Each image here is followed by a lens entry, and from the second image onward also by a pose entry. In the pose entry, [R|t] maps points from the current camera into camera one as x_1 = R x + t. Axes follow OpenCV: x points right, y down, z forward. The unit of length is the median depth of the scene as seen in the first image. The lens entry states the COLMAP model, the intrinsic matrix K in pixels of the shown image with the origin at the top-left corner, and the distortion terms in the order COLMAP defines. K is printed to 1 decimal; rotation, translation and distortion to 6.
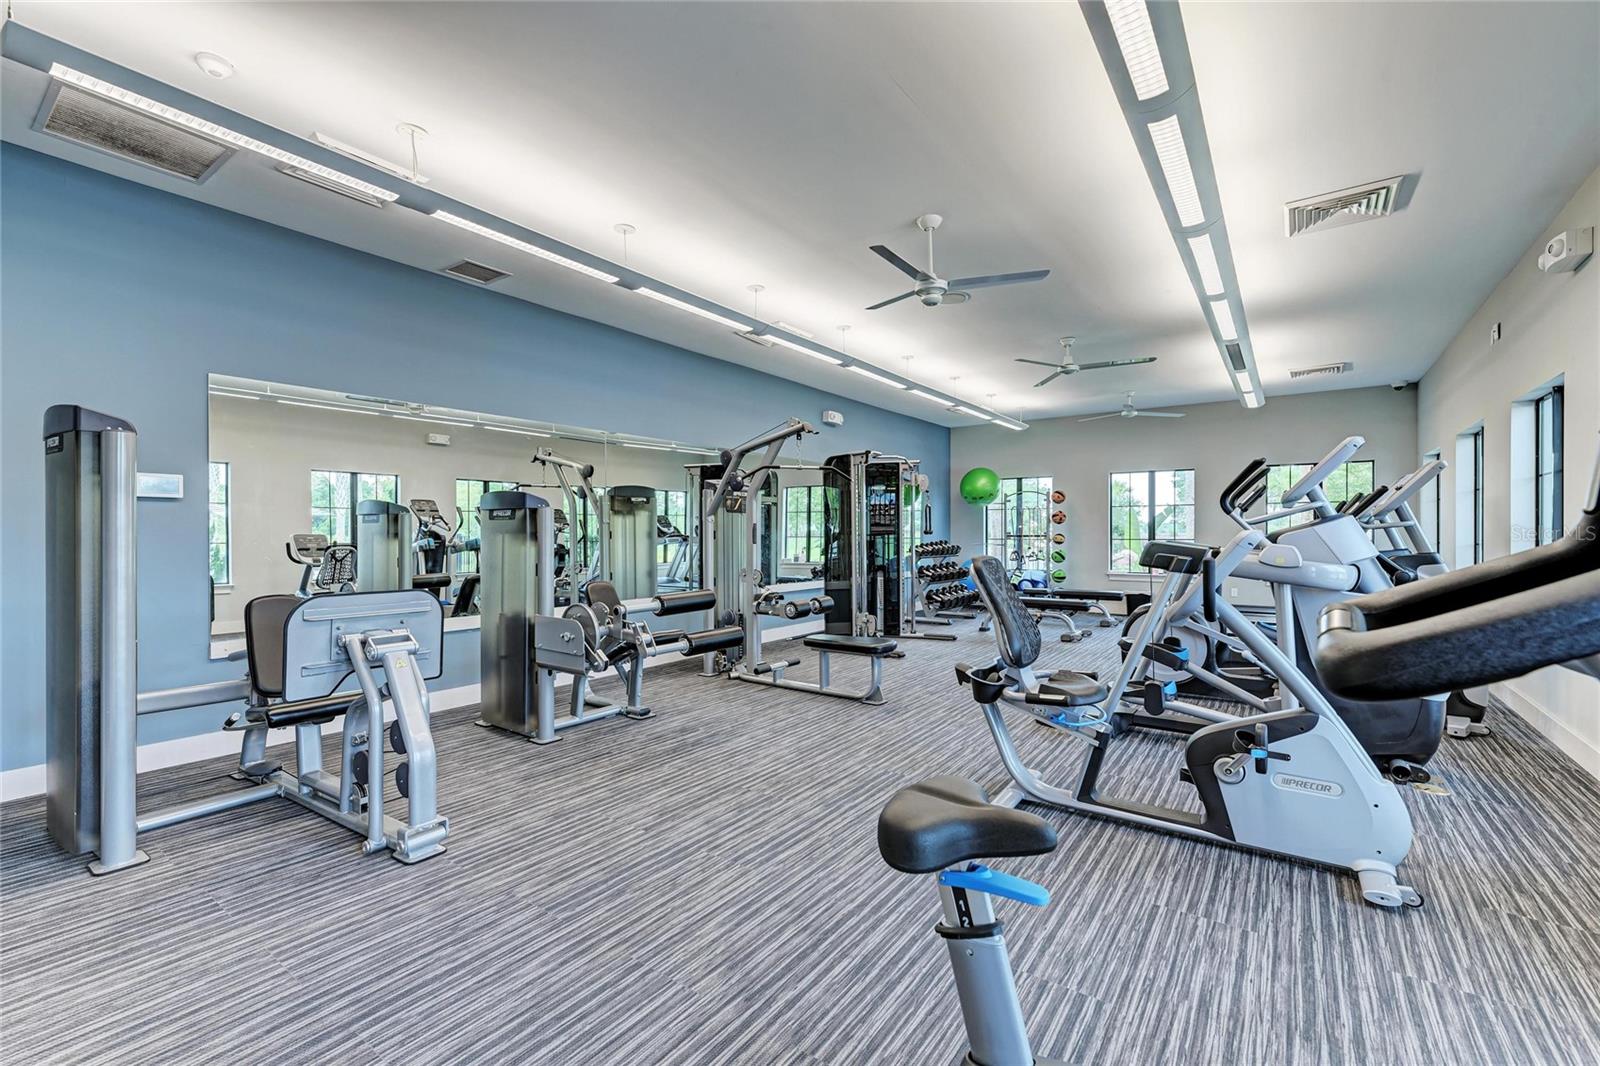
lens RADIAL K [[687.0, 0, 807.5], [0, 687.0, 531.2], [0, 0, 1]] dist [-0.004638, -0.000342]
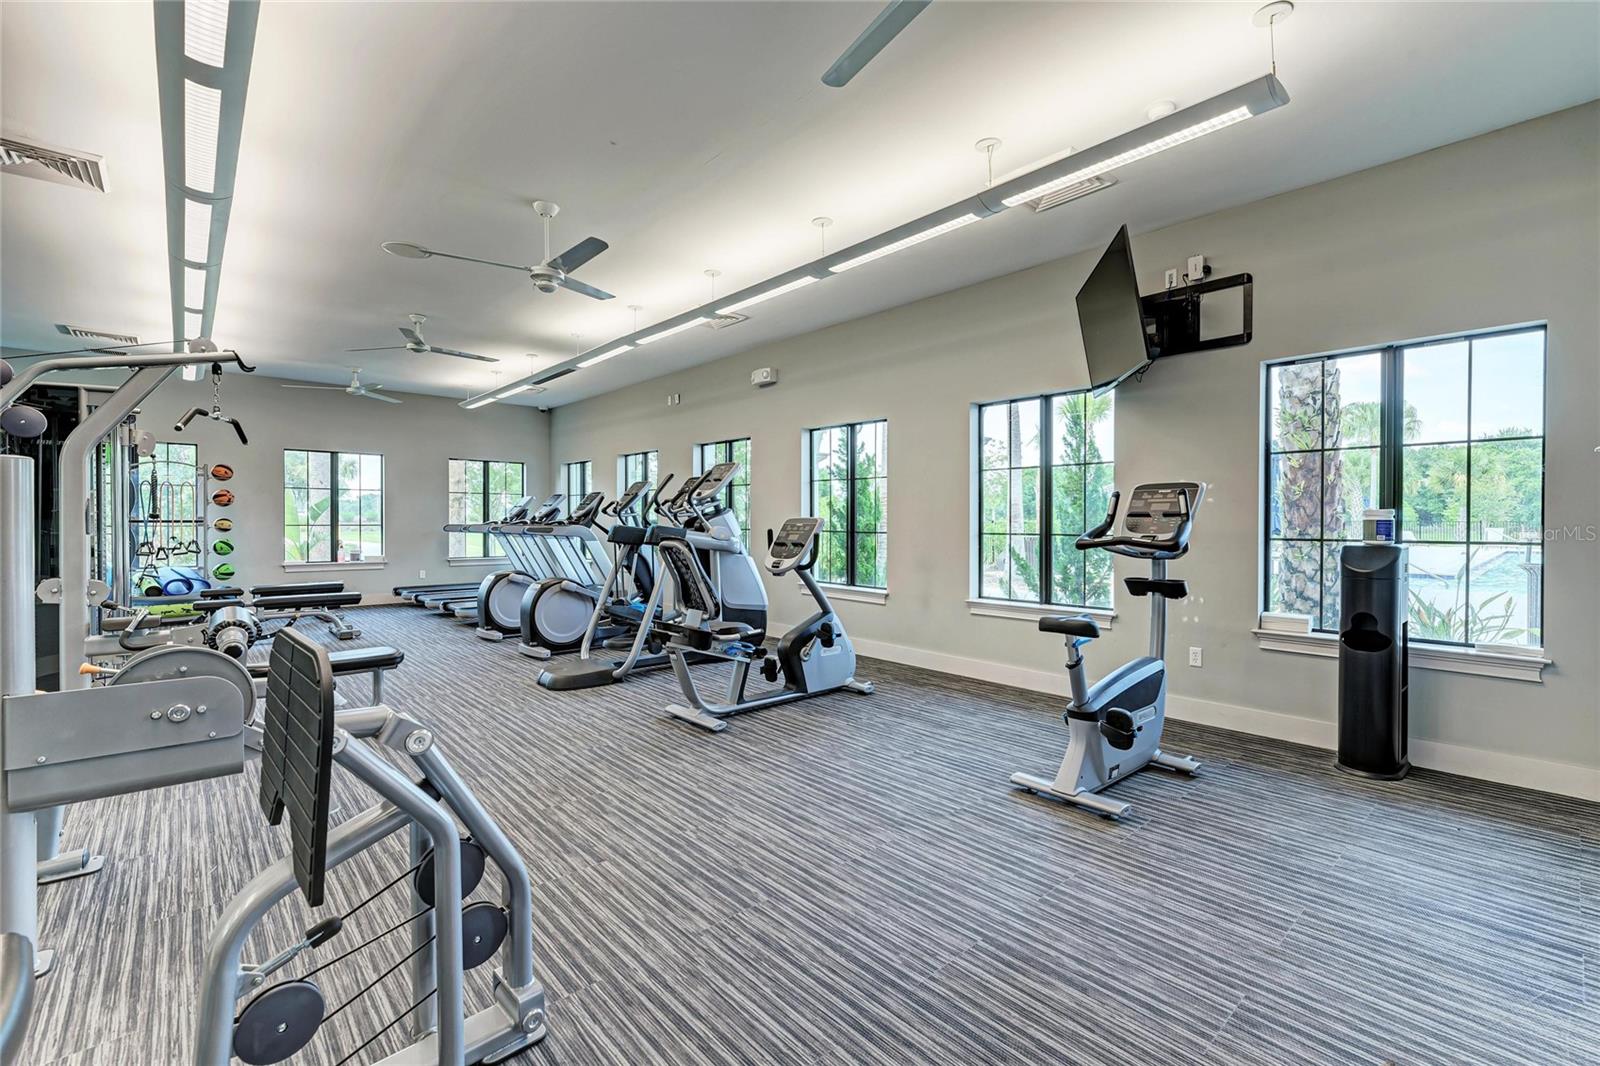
lens RADIAL K [[687.0, 0, 831.4], [0, 687.0, 525.4], [0, 0, 1]] dist [-0.004638, -0.000342]
pose [[0.194976, -0.007274, 0.980781, -0.995751], [-0.006202, 0.999943, 0.008650, 0.000555], [-0.980788, -0.007770, 0.194919, 0.531238]]
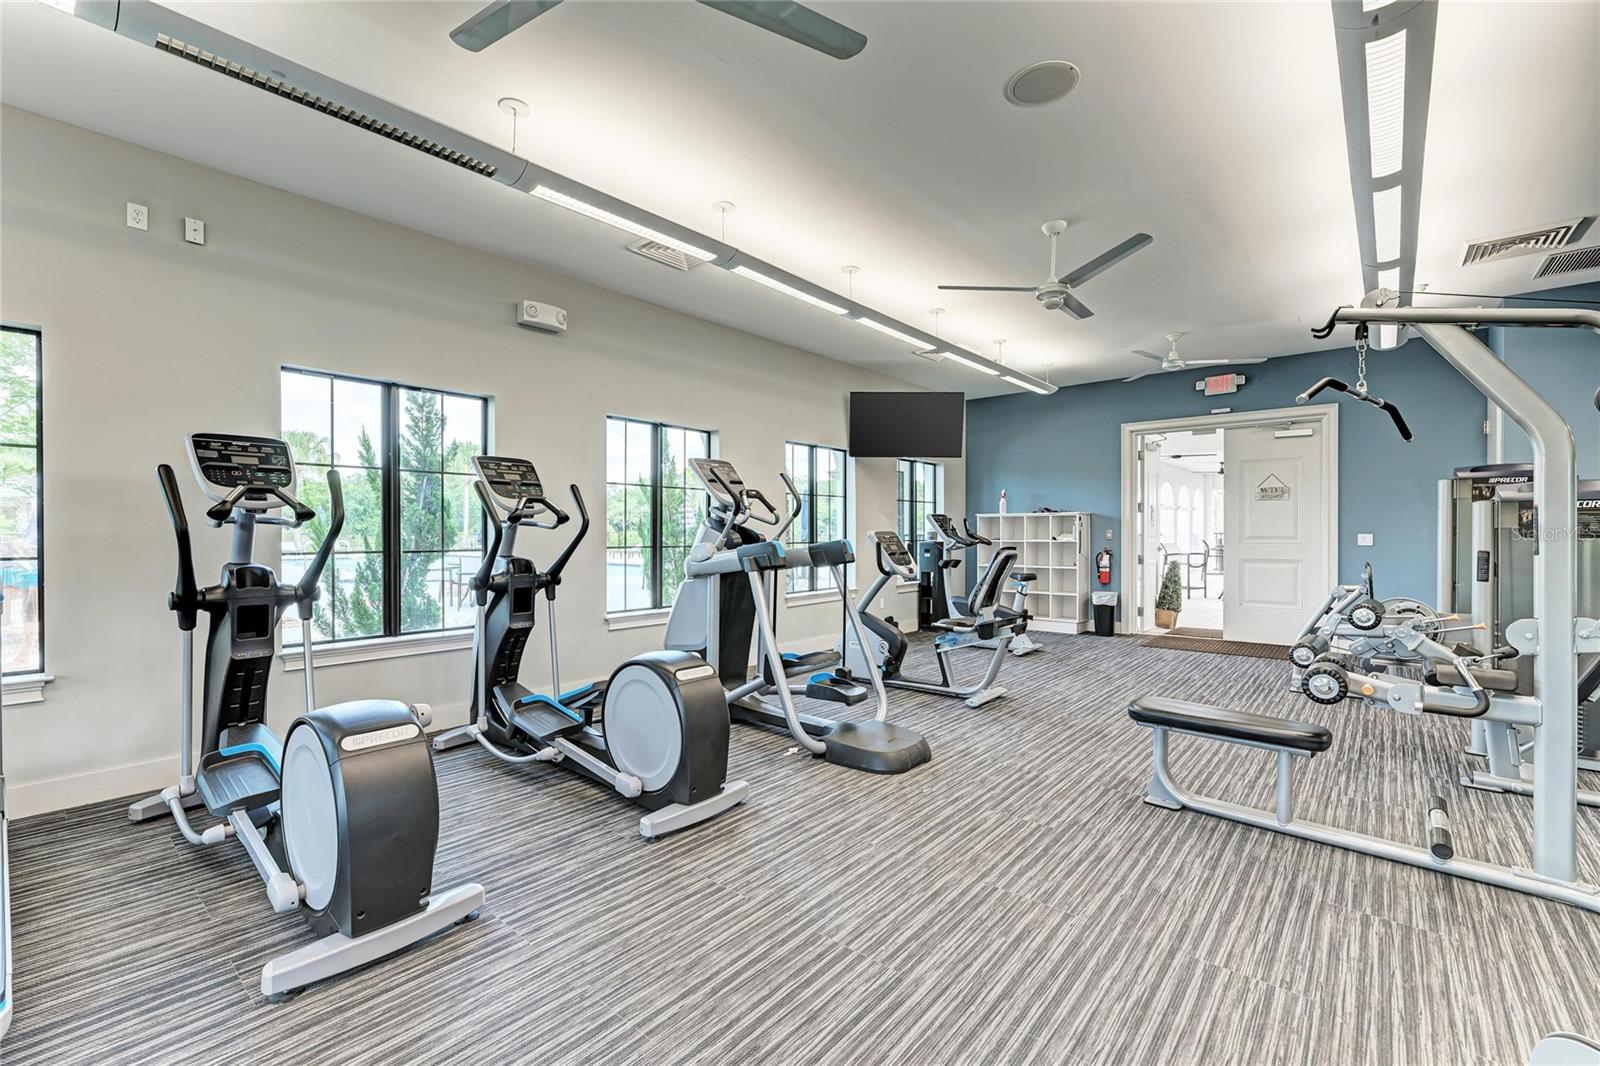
lens RADIAL K [[687.0, 0, 792.5], [0, 687.0, 533.8], [0, 0, 1]] dist [-0.004638, -0.000342]
pose [[-0.994870, 0.003284, 0.101112, 0.629552], [0.003129, 0.999994, -0.001685, 0.008826], [-0.101116, -0.001360, -0.994874, 2.801741]]
